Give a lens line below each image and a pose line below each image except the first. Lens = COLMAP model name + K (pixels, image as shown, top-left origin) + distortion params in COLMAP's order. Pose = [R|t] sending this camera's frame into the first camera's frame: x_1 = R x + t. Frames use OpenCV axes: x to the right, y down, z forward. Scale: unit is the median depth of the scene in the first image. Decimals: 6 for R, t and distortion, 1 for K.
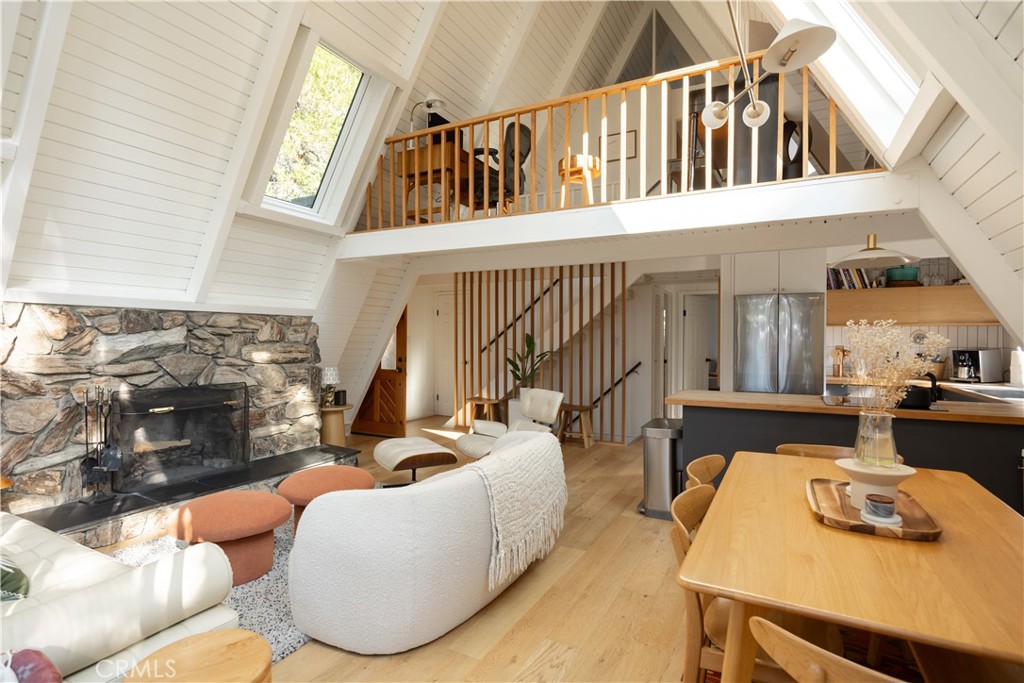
lens RADIAL K [[518.9, 0, 513.2], [0, 518.9, 344.1], [0, 0, 1]] dist [-0.000199, 0.000009]
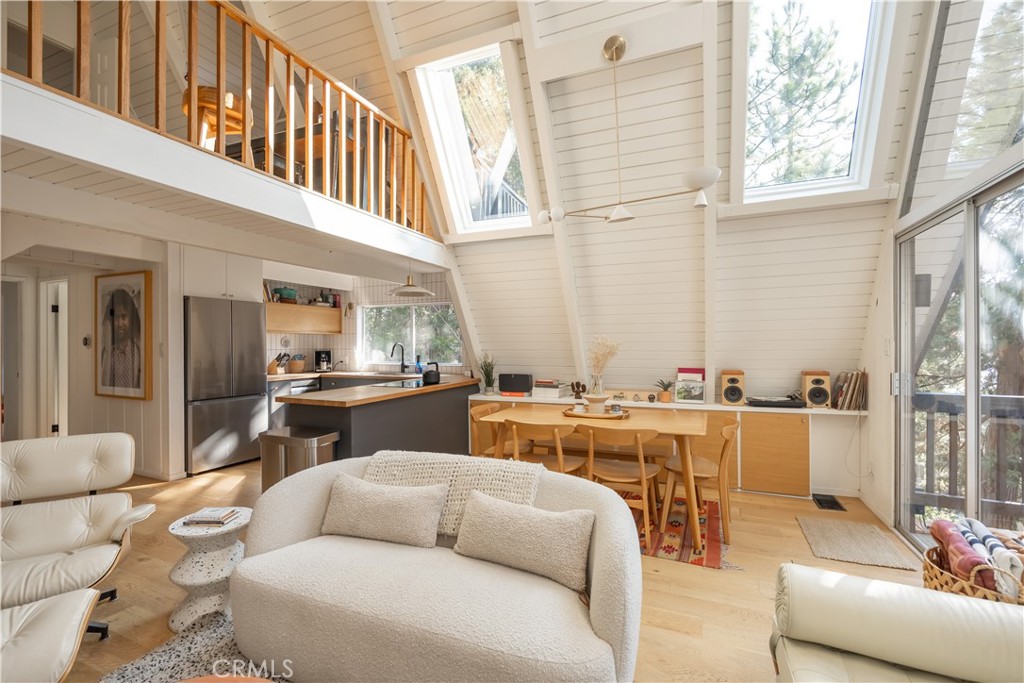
lens RADIAL K [[459.1, 0, 512.6], [0, 459.1, 343.8], [0, 0, 1]] dist [0.000528, 0.000048]
pose [[-0.075390, -0.000504, 0.997154, -0.639328], [0.006832, 0.999976, 0.001022, -0.007480], [-0.997131, 0.006890, -0.075385, 0.734846]]
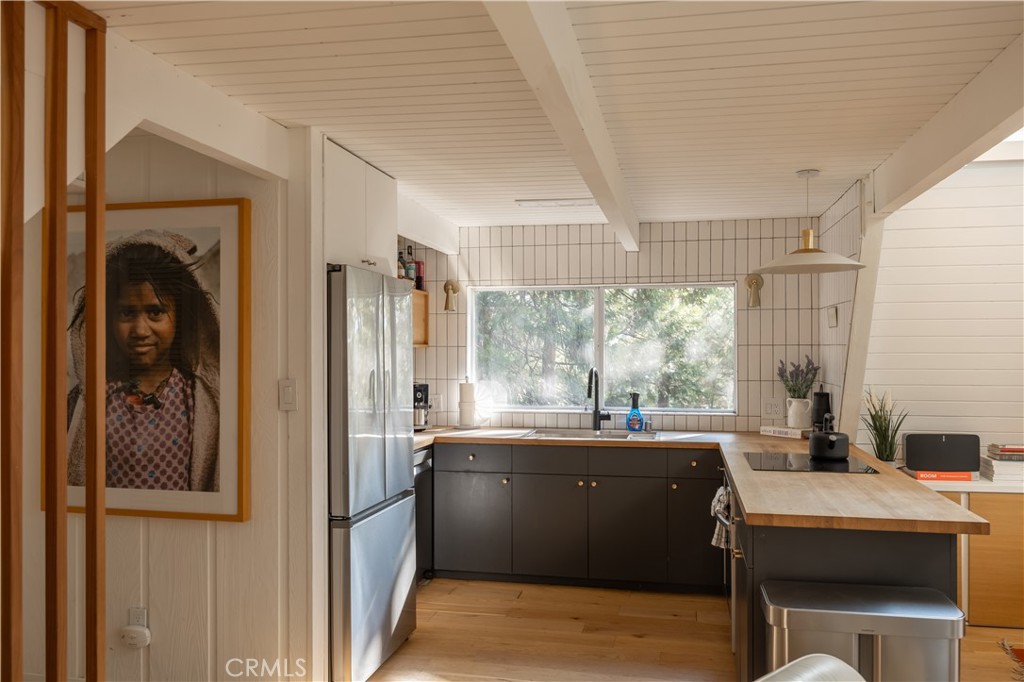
lens RADIAL K [[843.7, 0, 510.5], [0, 843.7, 342.7], [0, 0, 1]] dist [0.006561, 0.001023]
pose [[-0.272259, 0.008546, 0.962186, -0.300213], [0.005993, 0.999956, -0.007186, -0.044862], [-0.962205, 0.003810, -0.272298, 1.572718]]
